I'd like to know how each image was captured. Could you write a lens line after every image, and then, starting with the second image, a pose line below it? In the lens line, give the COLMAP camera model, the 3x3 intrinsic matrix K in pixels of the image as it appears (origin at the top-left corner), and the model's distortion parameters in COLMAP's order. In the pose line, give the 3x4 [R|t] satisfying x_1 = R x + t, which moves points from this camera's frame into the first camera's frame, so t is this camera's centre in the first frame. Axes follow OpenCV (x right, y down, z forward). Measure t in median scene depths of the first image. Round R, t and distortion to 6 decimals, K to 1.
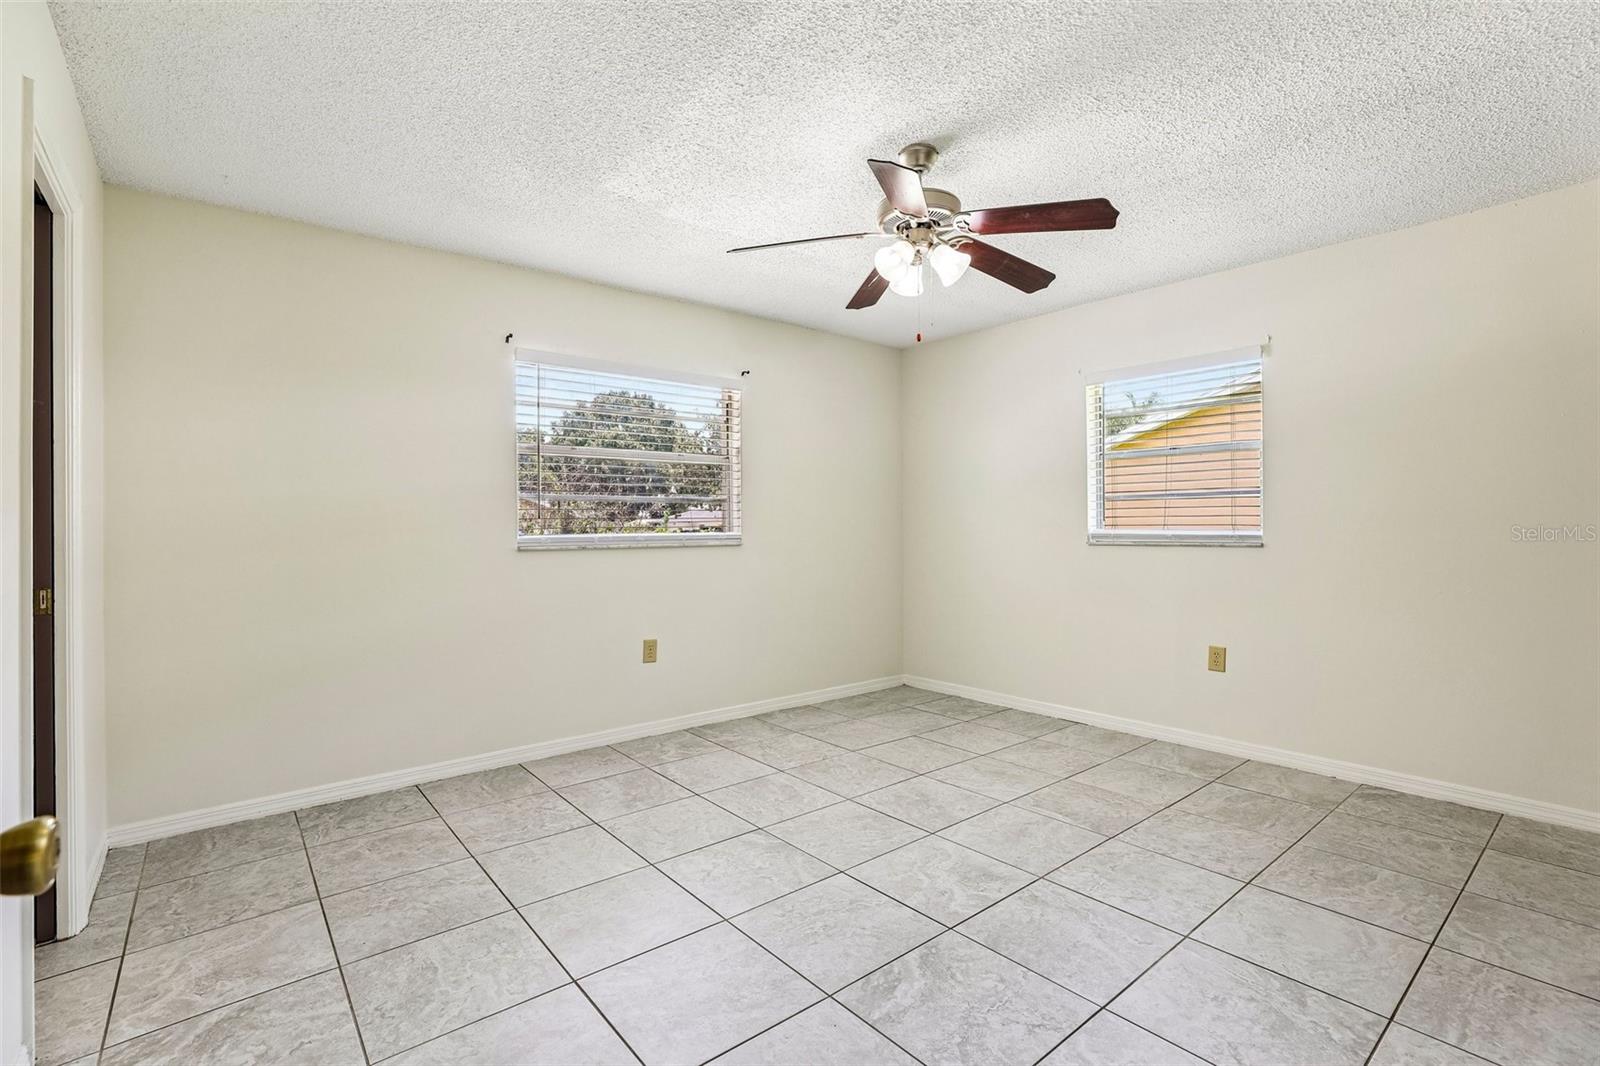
lens RADIAL K [[728.3, 0, 792.9], [0, 728.3, 521.9], [0, 0, 1]] dist [-0.039023, 0.009022]
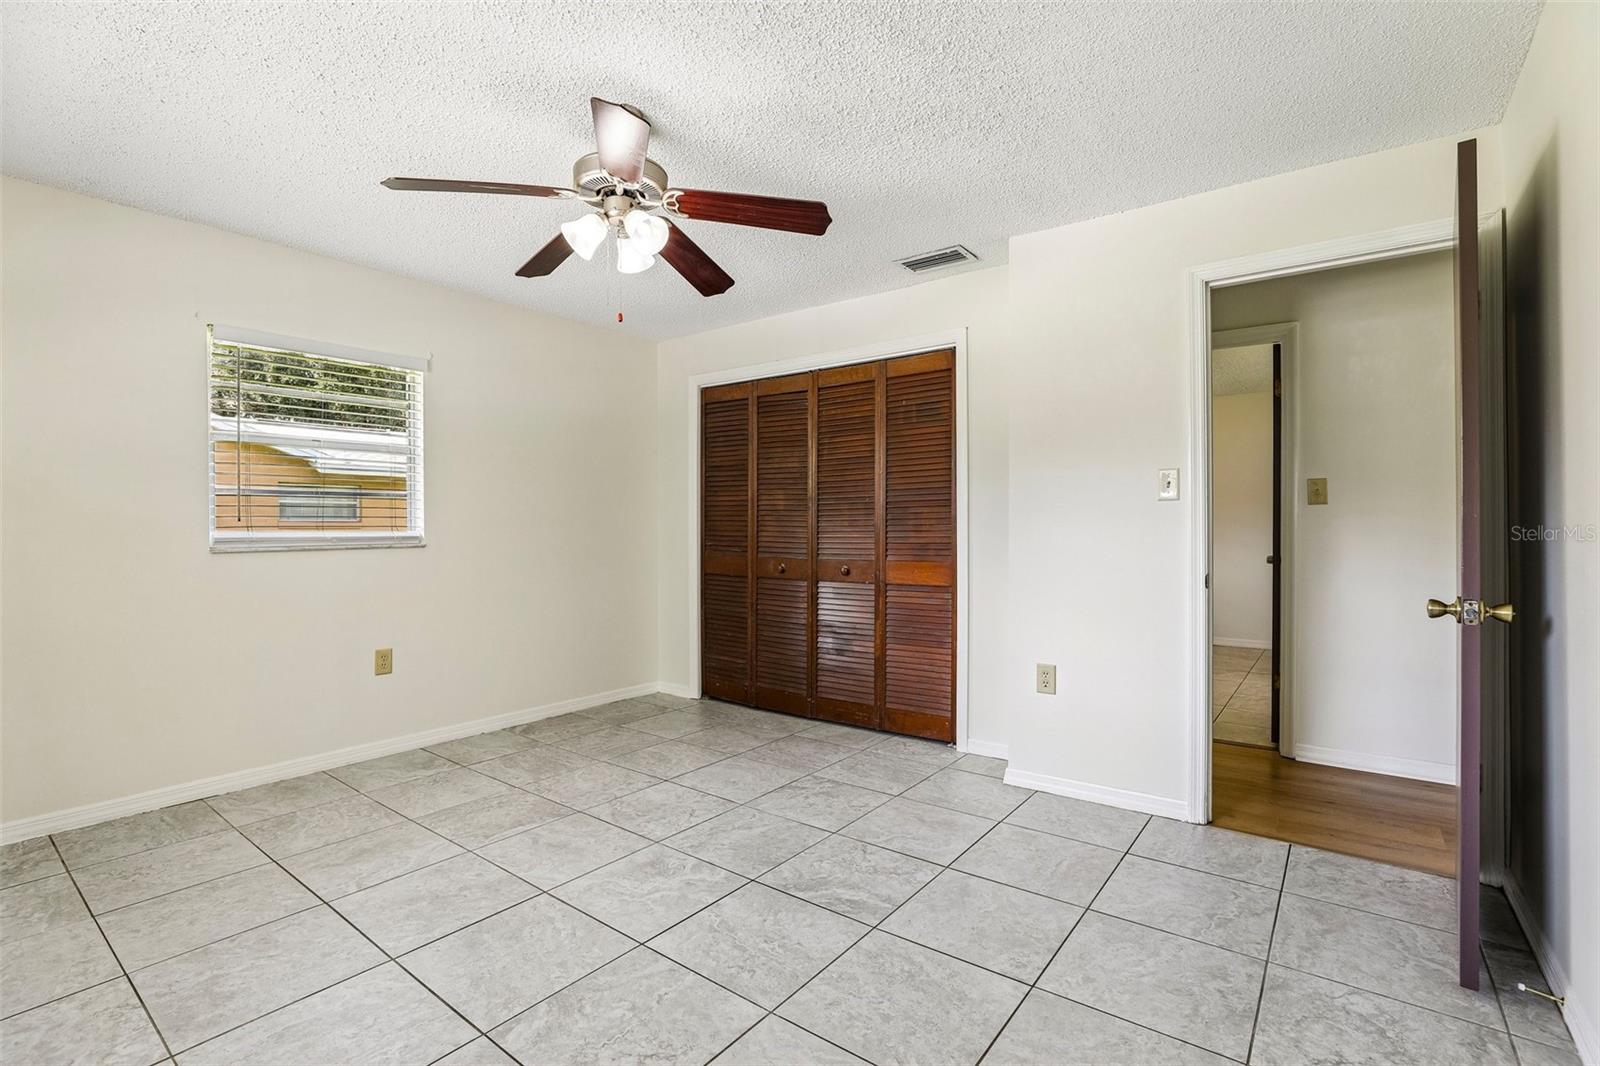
lens RADIAL K [[728.3, 0, 809.5], [0, 728.3, 540.2], [0, 0, 1]] dist [-0.039023, 0.009022]
pose [[-0.239427, -0.013171, 0.970825, -0.649695], [-0.002097, 0.999913, 0.013049, 0.011550], [-0.970912, 0.001088, -0.239434, 0.856994]]
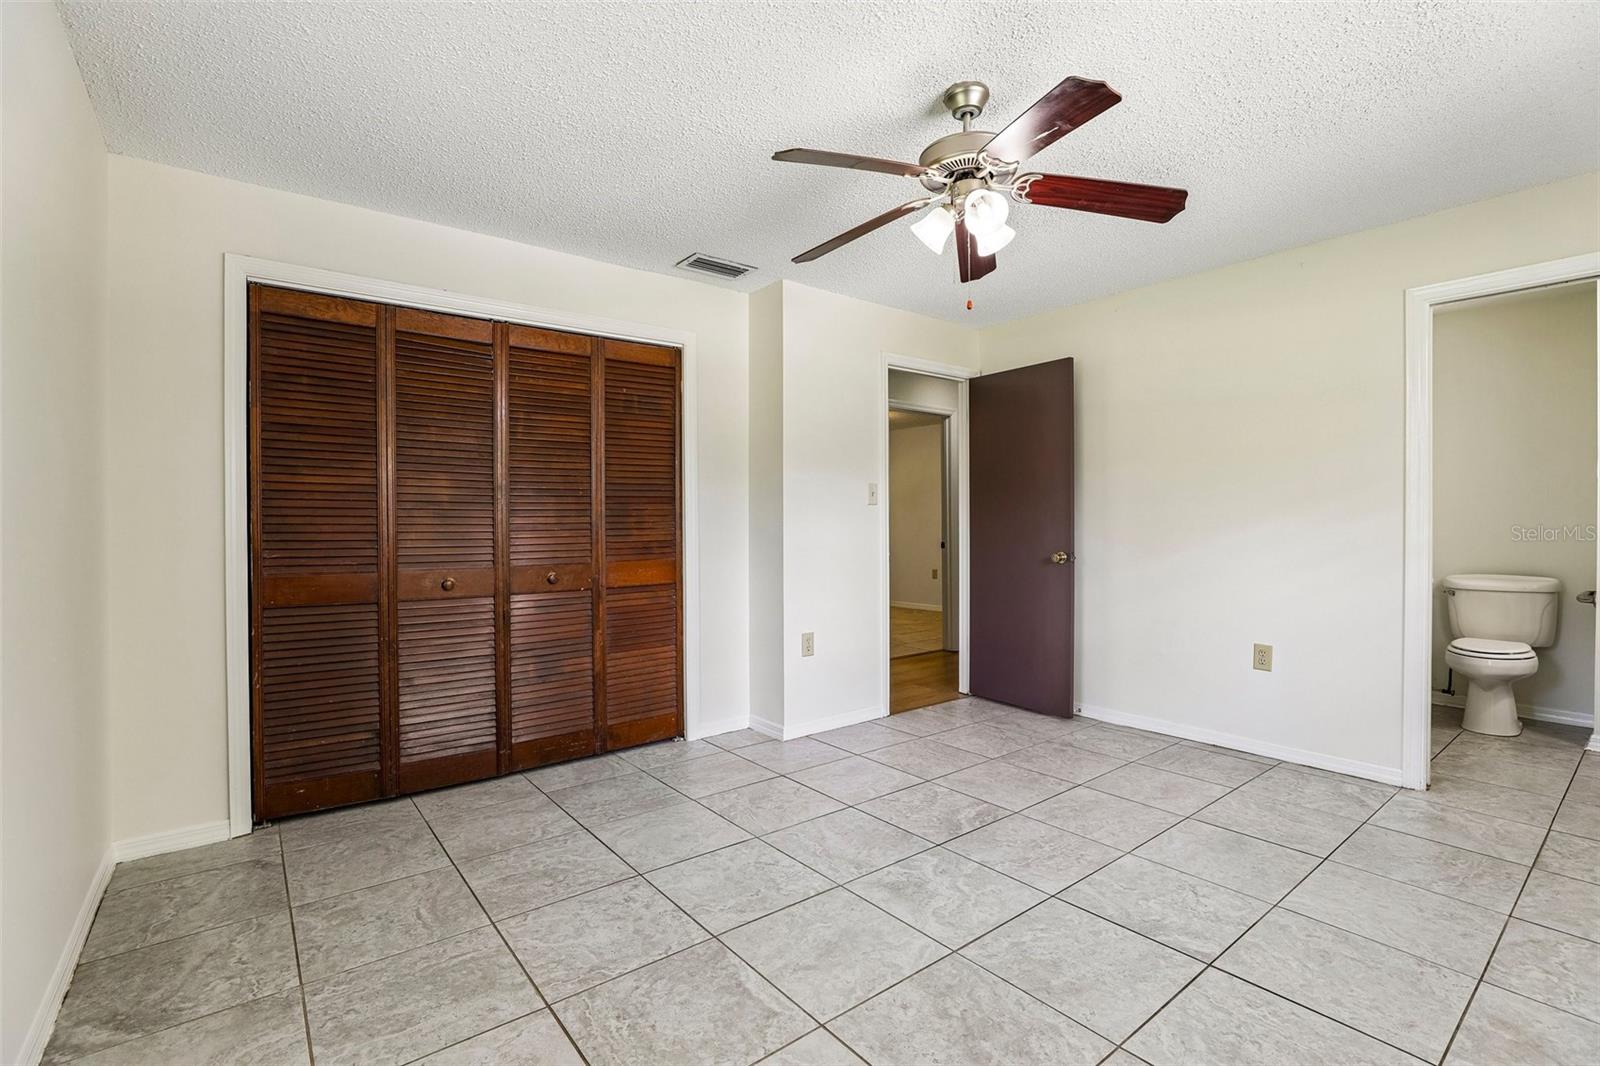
lens RADIAL K [[728.3, 0, 793.0], [0, 728.3, 541.9], [0, 0, 1]] dist [-0.039023, 0.009022]
pose [[-0.999756, 0.010462, 0.019454, 0.318219], [0.010848, 0.999744, 0.019866, 0.012392], [-0.019242, 0.020073, -0.999613, 1.617501]]
